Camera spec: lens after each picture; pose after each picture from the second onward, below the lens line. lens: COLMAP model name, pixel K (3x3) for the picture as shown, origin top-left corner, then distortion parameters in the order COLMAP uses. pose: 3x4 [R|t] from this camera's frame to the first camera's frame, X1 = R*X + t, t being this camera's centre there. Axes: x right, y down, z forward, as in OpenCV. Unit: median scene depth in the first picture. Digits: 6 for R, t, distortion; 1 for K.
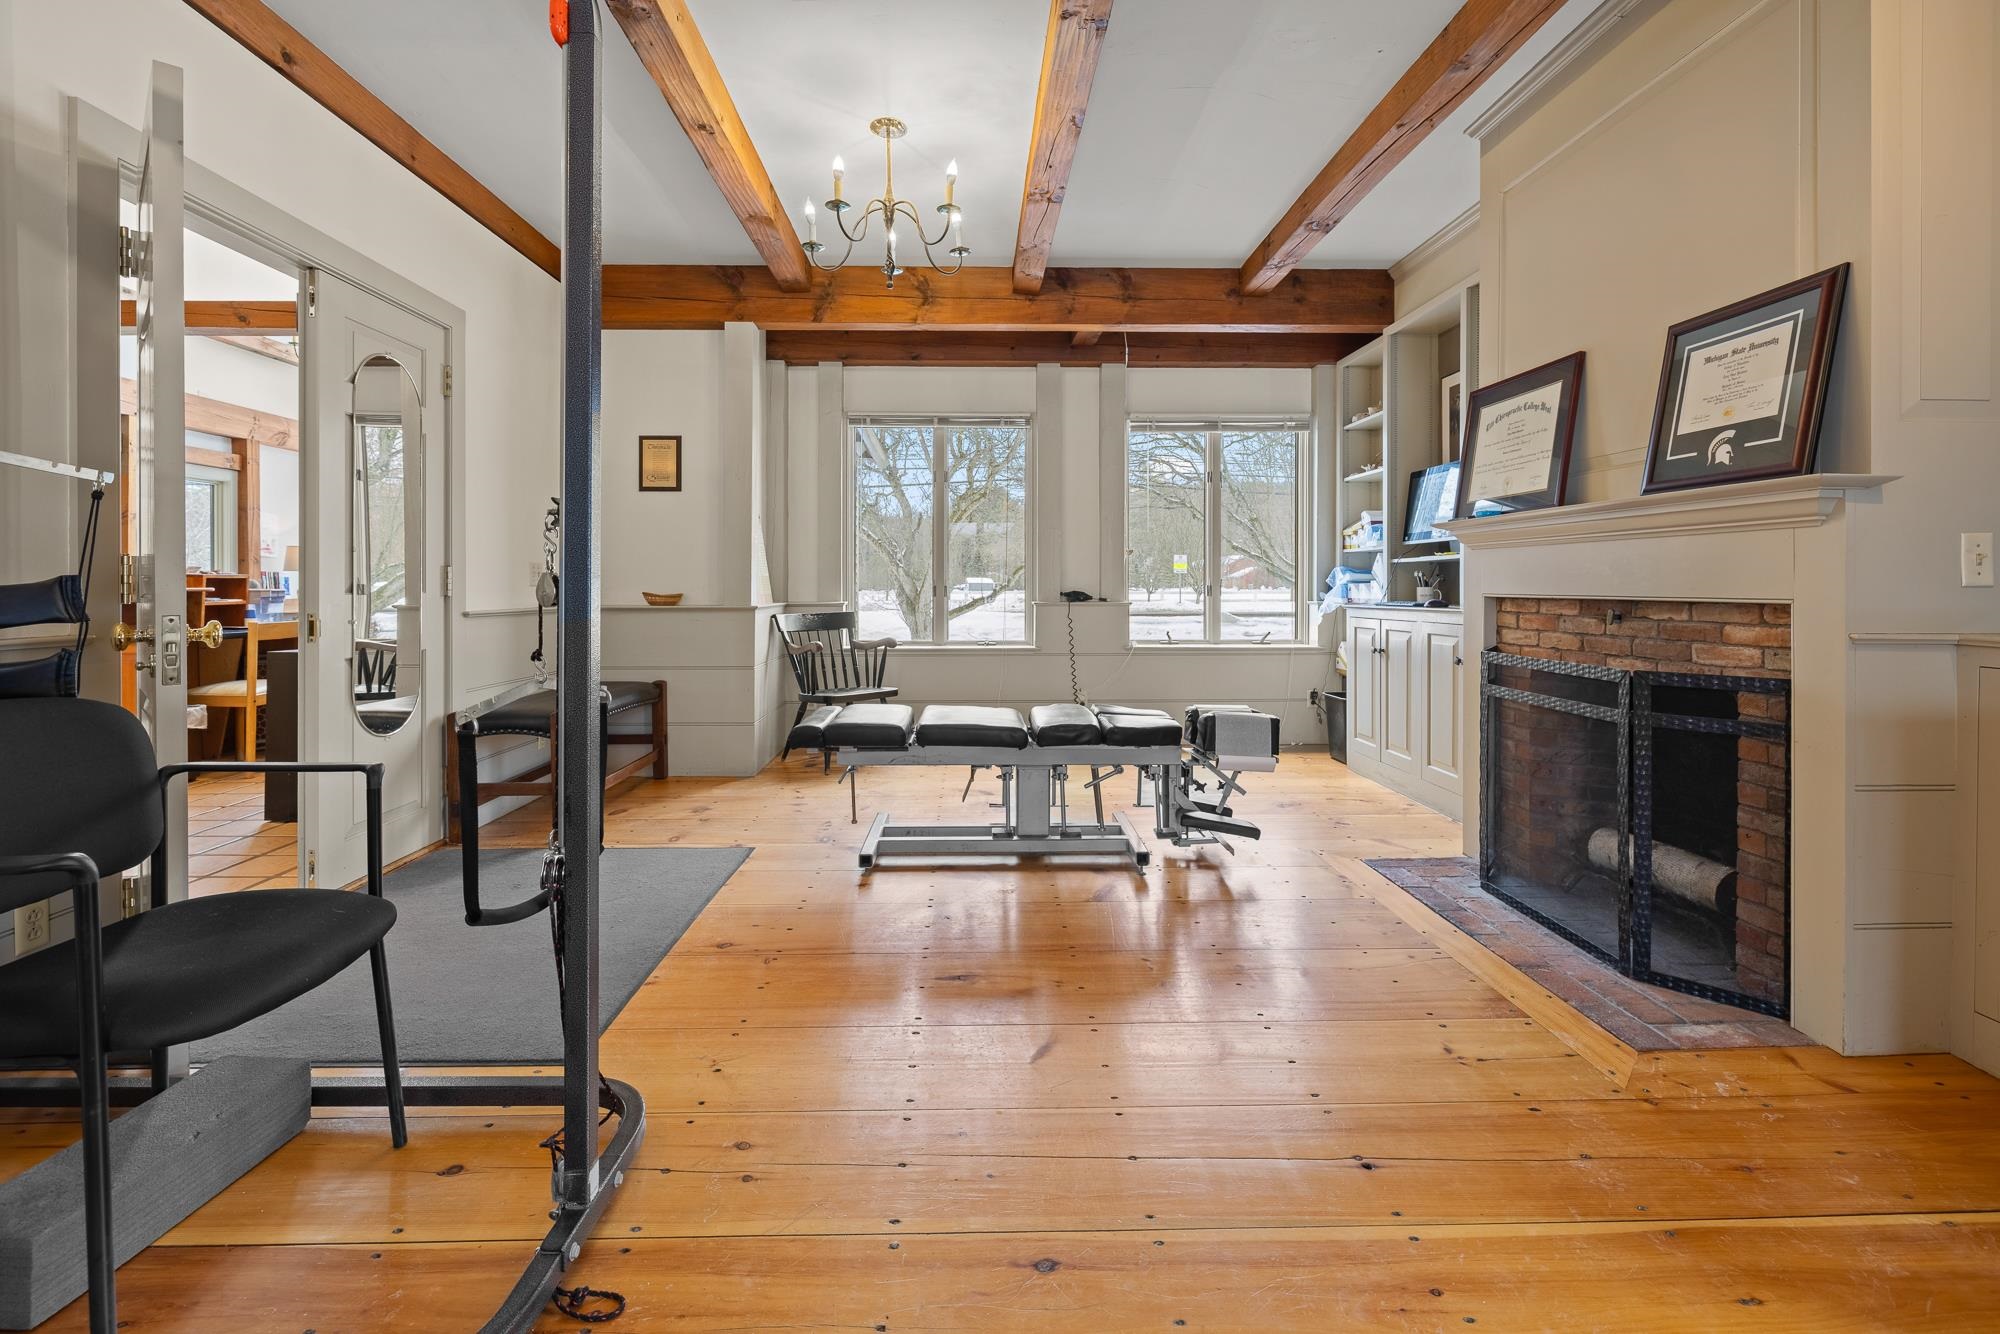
lens RADIAL K [[862.9, 0, 988.9], [0, 862.9, 586.9], [0, 0, 1]] dist [-0.000427, -0.000753]
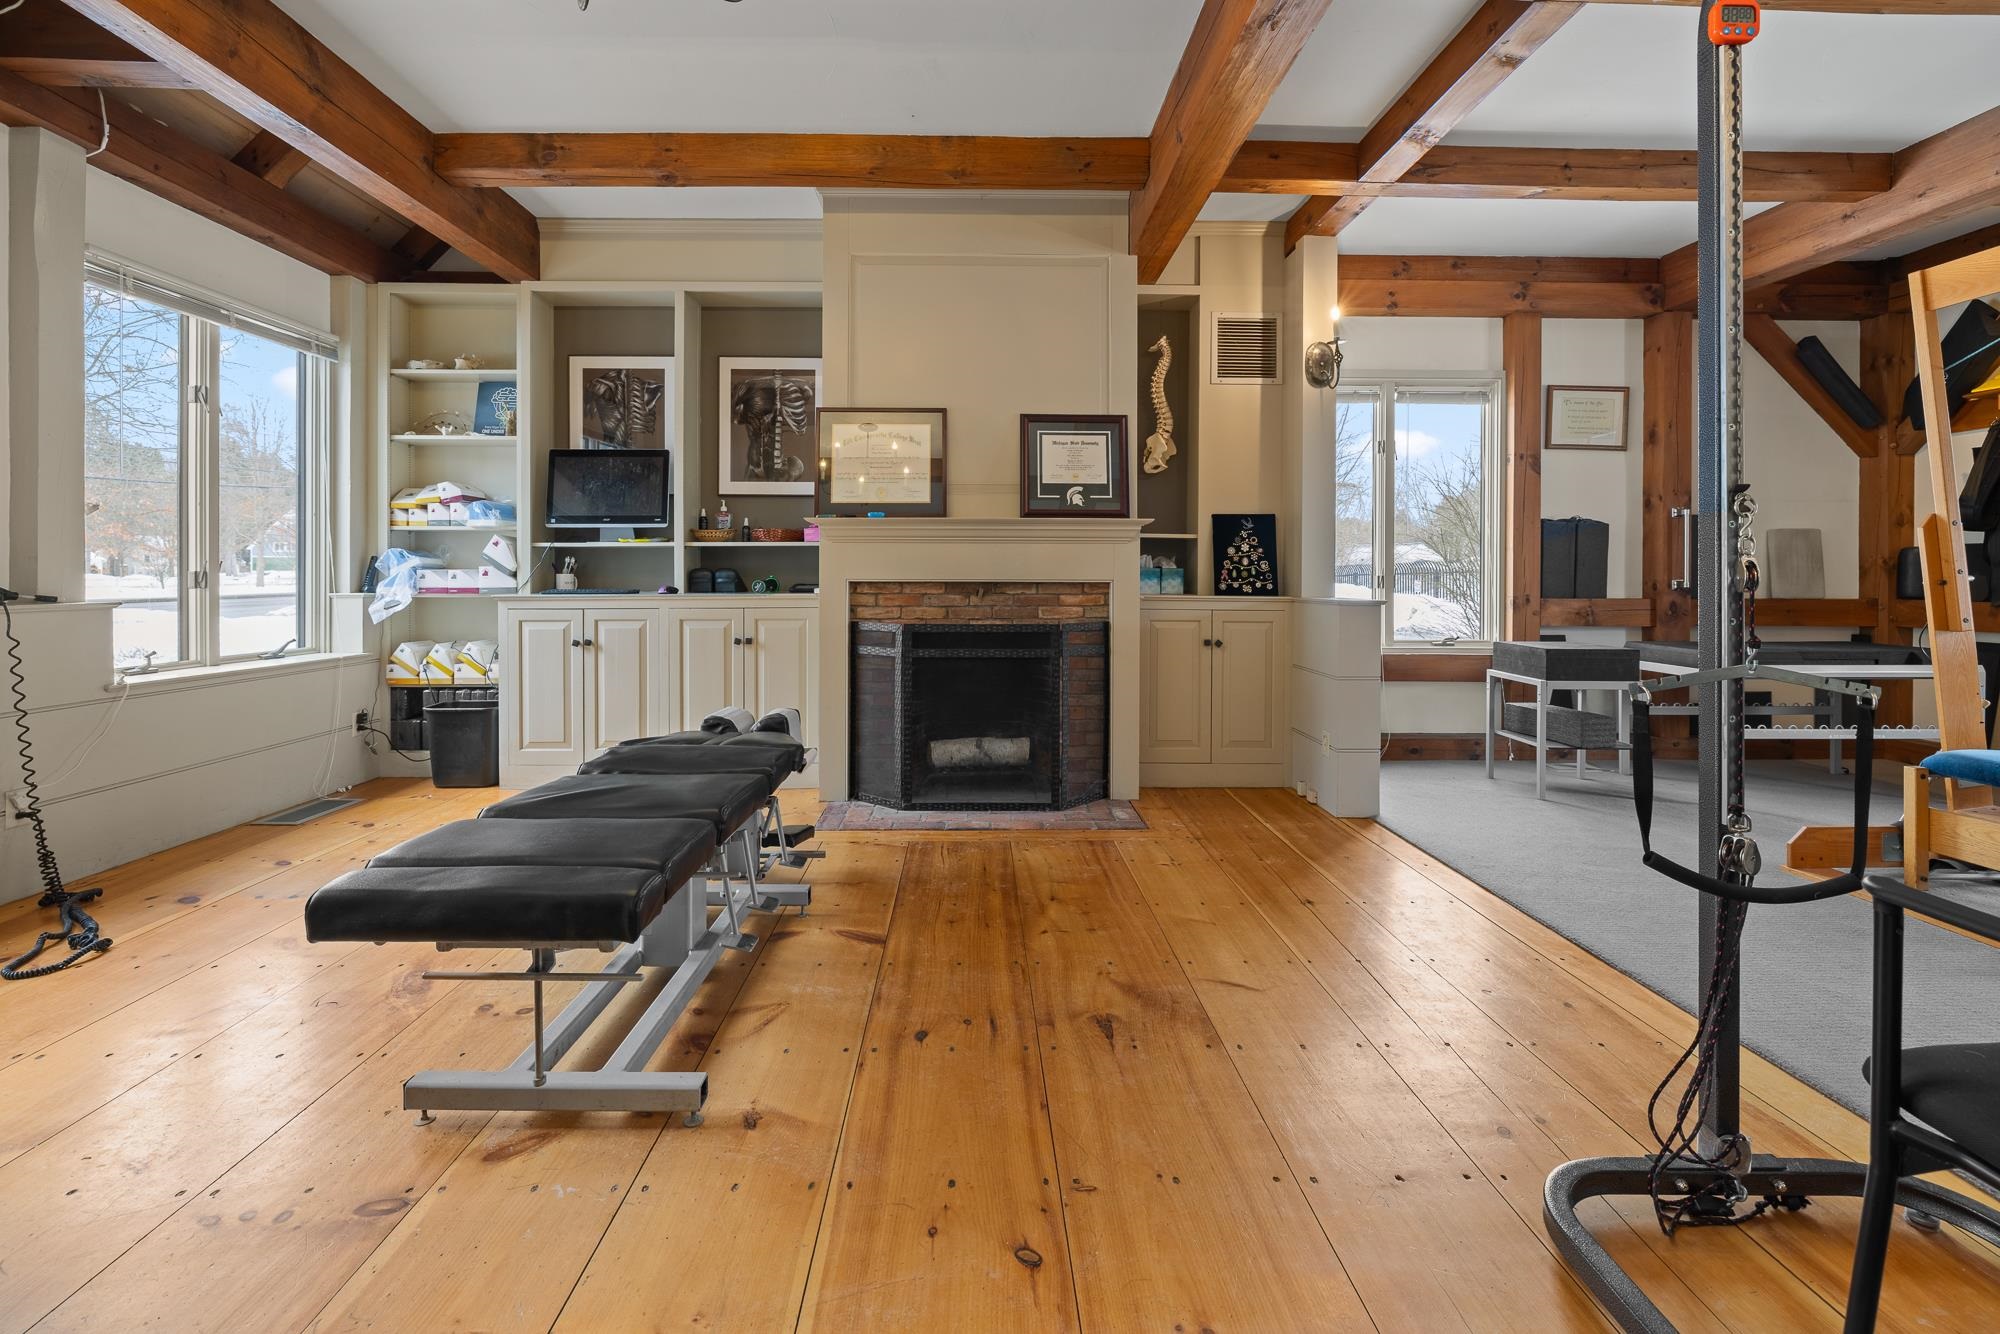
lens RADIAL K [[862.9, 0, 988.9], [0, 862.9, 586.9], [0, 0, 1]] dist [-0.000427, -0.000753]
pose [[0.004598, -0.015157, 0.999875, -0.747983], [-0.000261, 0.999885, 0.015158, 0.000389], [-0.999989, -0.000331, 0.004594, 0.929490]]
